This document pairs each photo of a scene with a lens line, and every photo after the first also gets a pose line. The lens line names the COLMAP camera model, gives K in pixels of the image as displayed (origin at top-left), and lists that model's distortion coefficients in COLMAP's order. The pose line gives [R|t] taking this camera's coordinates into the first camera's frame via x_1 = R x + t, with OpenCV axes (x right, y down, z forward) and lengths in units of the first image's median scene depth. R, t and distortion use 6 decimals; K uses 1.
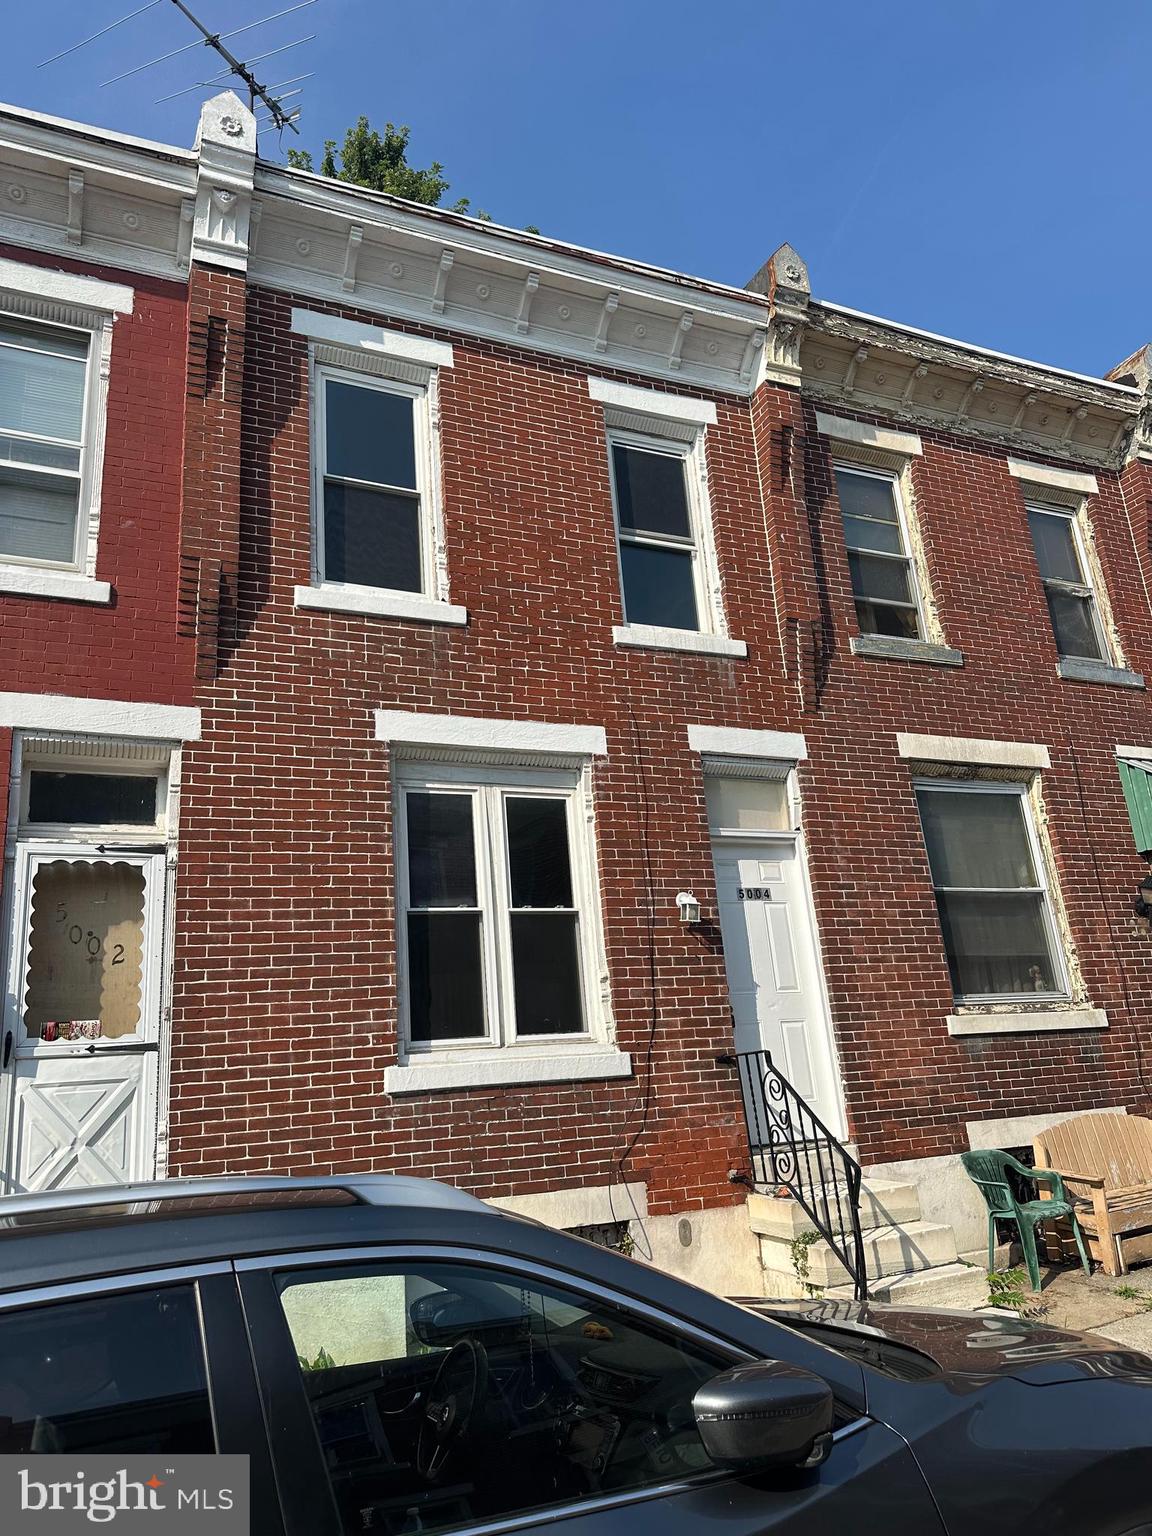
lens RADIAL K [[1062.5, 0, 567.3], [0, 1062.5, 774.8], [0, 0, 1]] dist [0.148893, -0.265687]
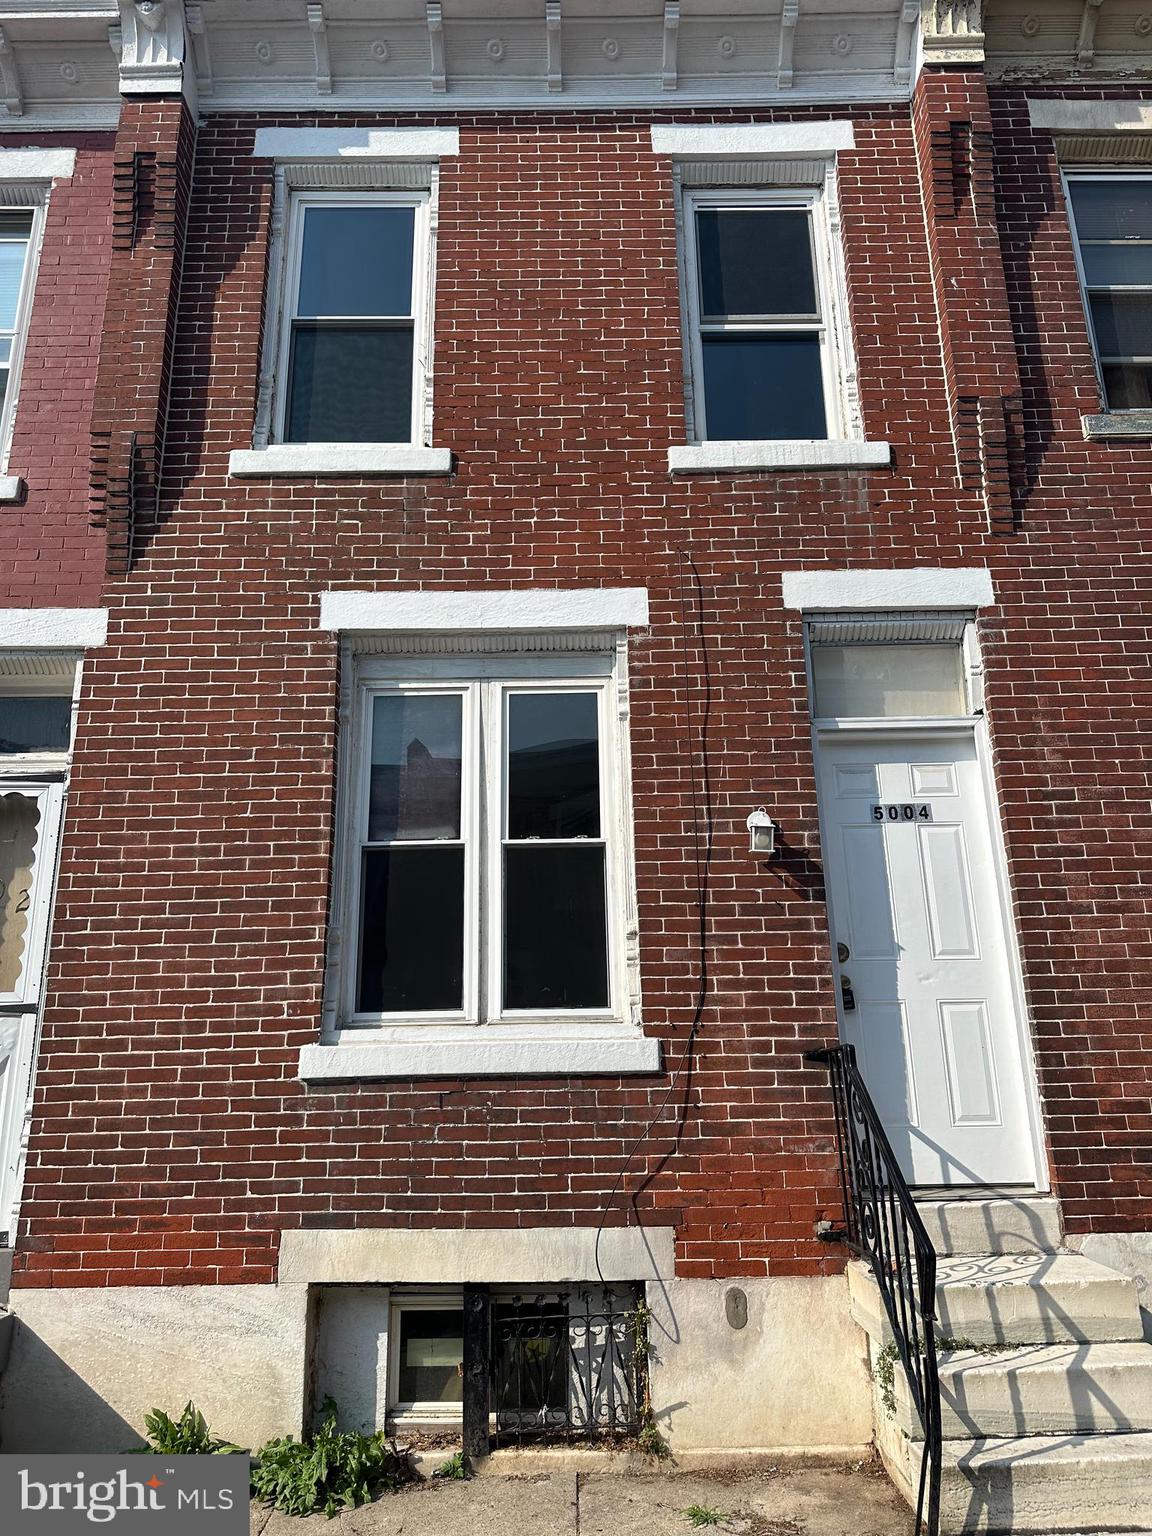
lens RADIAL K [[1062.5, 0, 567.3], [0, 1062.5, 774.8], [0, 0, 1]] dist [0.148893, -0.265687]
pose [[0.913470, -0.056458, -0.402970, 0.282421], [0.067552, 0.997626, 0.013358, 0.071173], [0.401259, -0.039423, 0.915116, 0.329969]]
